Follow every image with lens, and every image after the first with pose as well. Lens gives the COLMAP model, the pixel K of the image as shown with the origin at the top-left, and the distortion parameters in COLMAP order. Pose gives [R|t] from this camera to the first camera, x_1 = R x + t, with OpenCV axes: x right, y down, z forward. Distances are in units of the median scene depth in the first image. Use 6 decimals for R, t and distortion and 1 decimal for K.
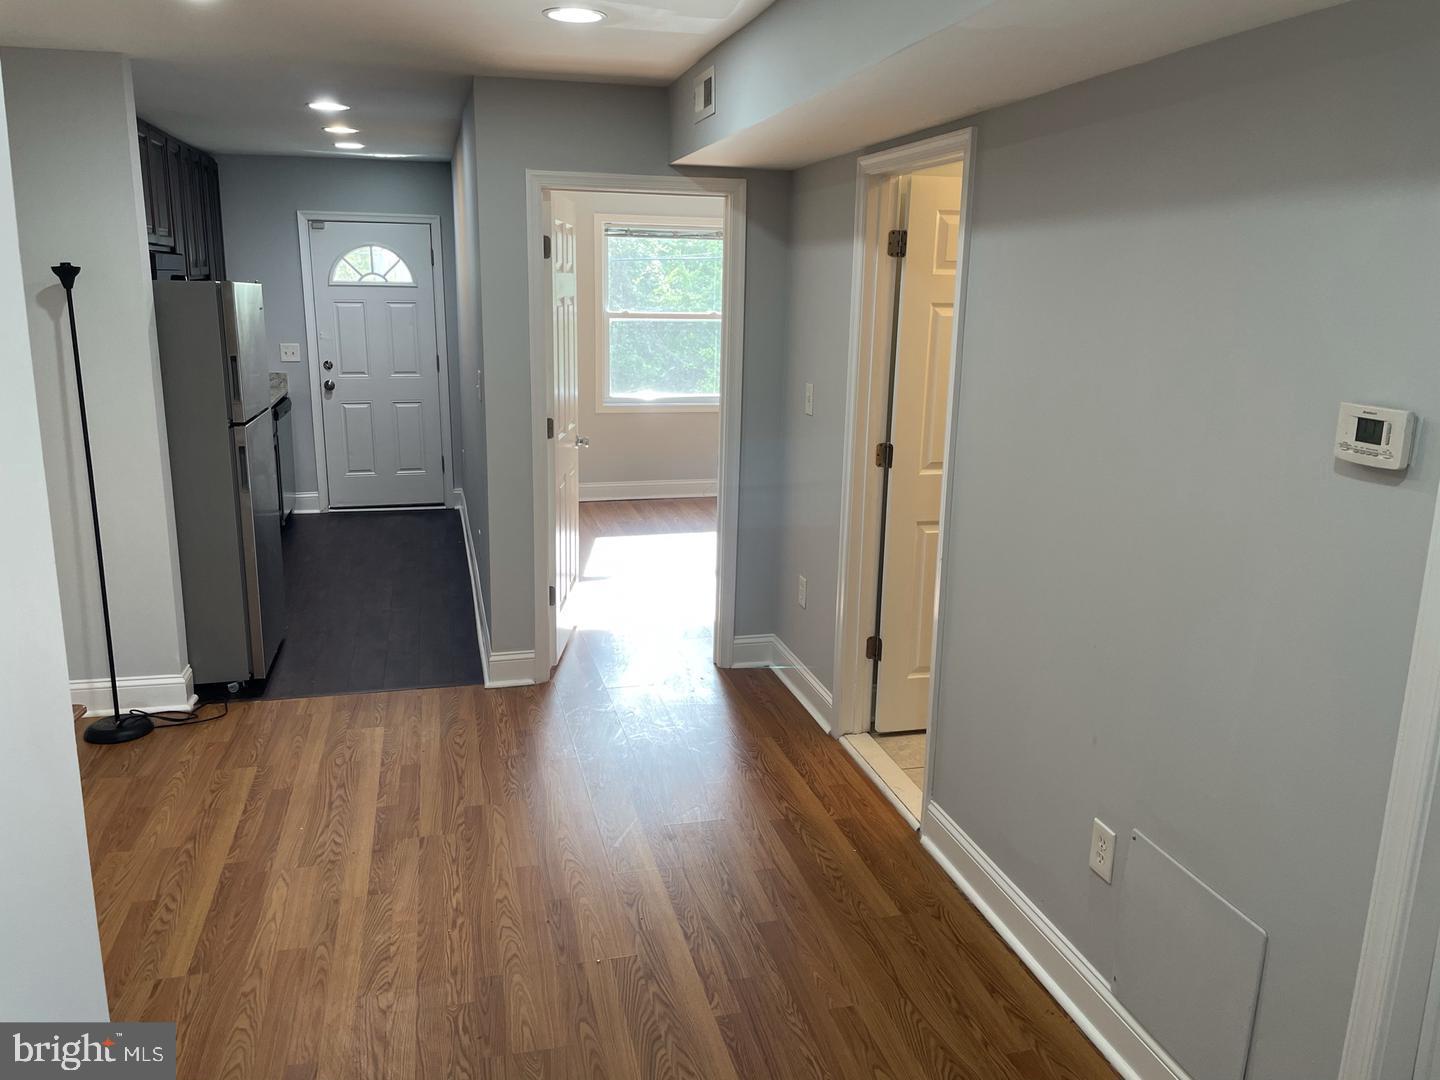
lens RADIAL K [[1079.1, 0, 720.0], [0, 1079.1, 540.0], [0, 0, 1]] dist [-0.022374, 0.000370]
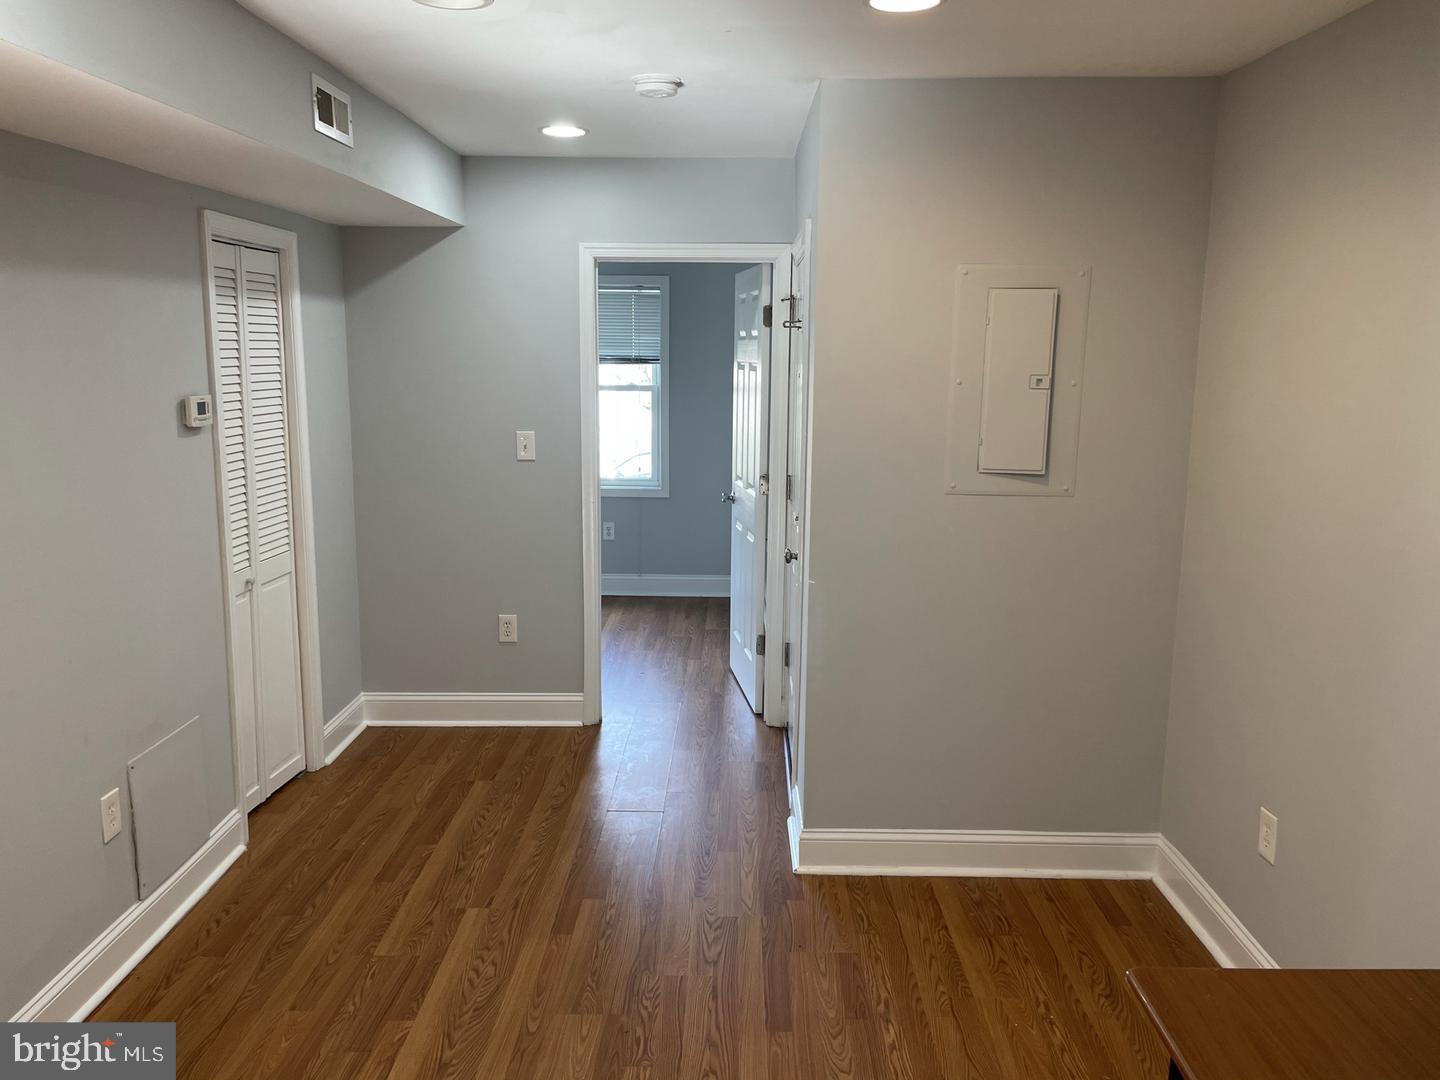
lens RADIAL K [[1079.1, 0, 720.0], [0, 1079.1, 540.0], [0, 0, 1]] dist [-0.022374, 0.000370]
pose [[-0.964538, -0.079520, 0.251682, -0.544974], [0.025723, 0.920678, 0.389474, -0.416983], [-0.262689, 0.382136, -0.885983, 1.733534]]
